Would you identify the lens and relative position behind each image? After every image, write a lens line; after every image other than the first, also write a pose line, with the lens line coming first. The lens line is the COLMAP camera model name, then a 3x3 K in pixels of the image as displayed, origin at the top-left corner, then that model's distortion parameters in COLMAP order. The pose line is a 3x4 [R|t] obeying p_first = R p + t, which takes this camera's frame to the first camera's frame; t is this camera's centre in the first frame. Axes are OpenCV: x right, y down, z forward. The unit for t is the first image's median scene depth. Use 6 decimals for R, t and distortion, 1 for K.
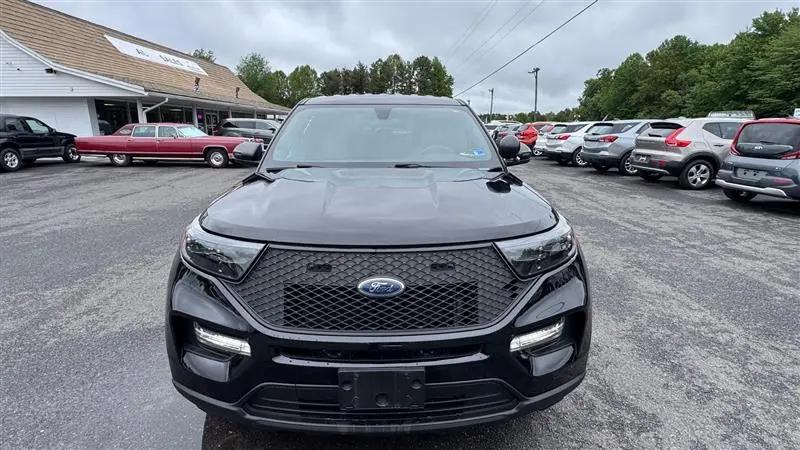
lens RADIAL K [[403.0, 0, 401.1], [0, 403.0, 224.9], [0, 0, 1]] dist [-0.001127, -0.001716]
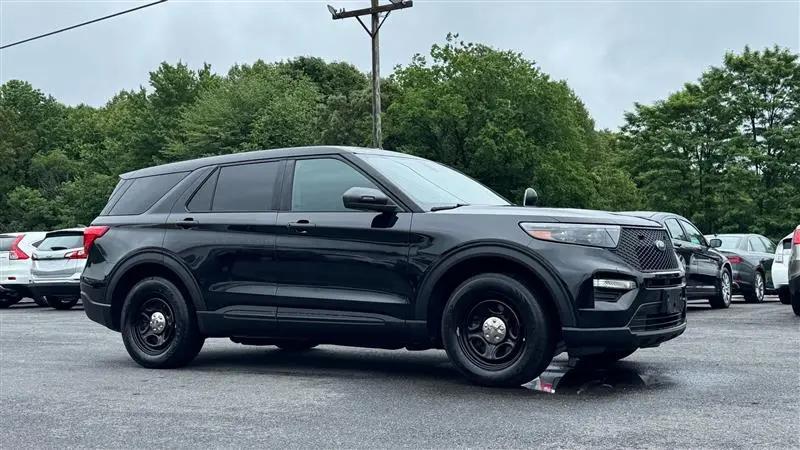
lens RADIAL K [[1027.2, 0, 399.8], [0, 1027.2, 229.0], [0, 0, 1]] dist [0.148228, -0.078105]
pose [[0.572355, 0.011038, 0.819932, -0.451493], [0.216809, 0.962289, -0.164298, 0.058580], [-0.790825, 0.271806, 0.548378, -0.067266]]
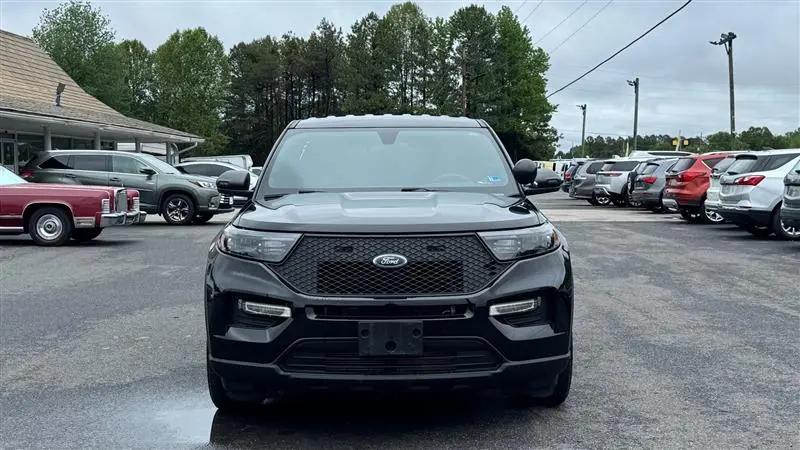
lens RADIAL K [[1027.2, 0, 399.8], [0, 1027.2, 229.0], [0, 0, 1]] dist [0.148228, -0.078105]
pose [[0.999705, -0.006992, -0.023250, 0.006287], [0.002681, 0.983570, -0.180505, 0.065105], [0.024130, 0.180389, 0.983299, -0.234718]]
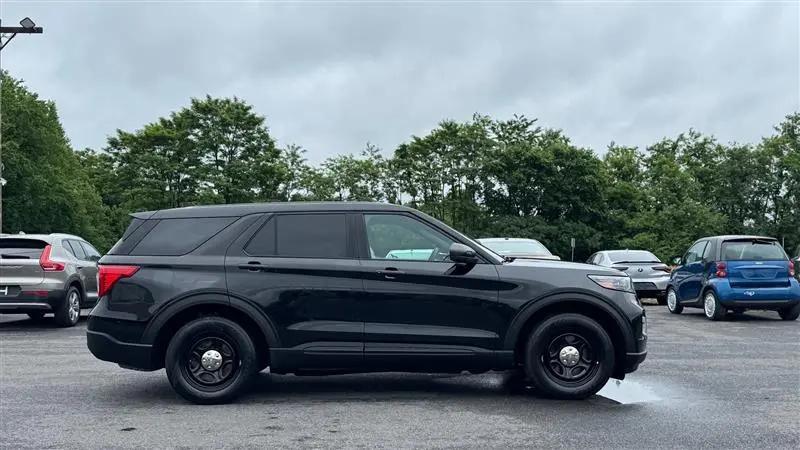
lens RADIAL K [[857.6, 0, 402.4], [0, 857.6, 222.4], [0, 0, 1]] dist [0.097613, -0.032874]
pose [[0.000187, 0.033125, 0.999451, -0.557404], [0.246150, 0.968698, -0.032152, -0.044174], [-0.969232, 0.246021, -0.007972, 0.230196]]
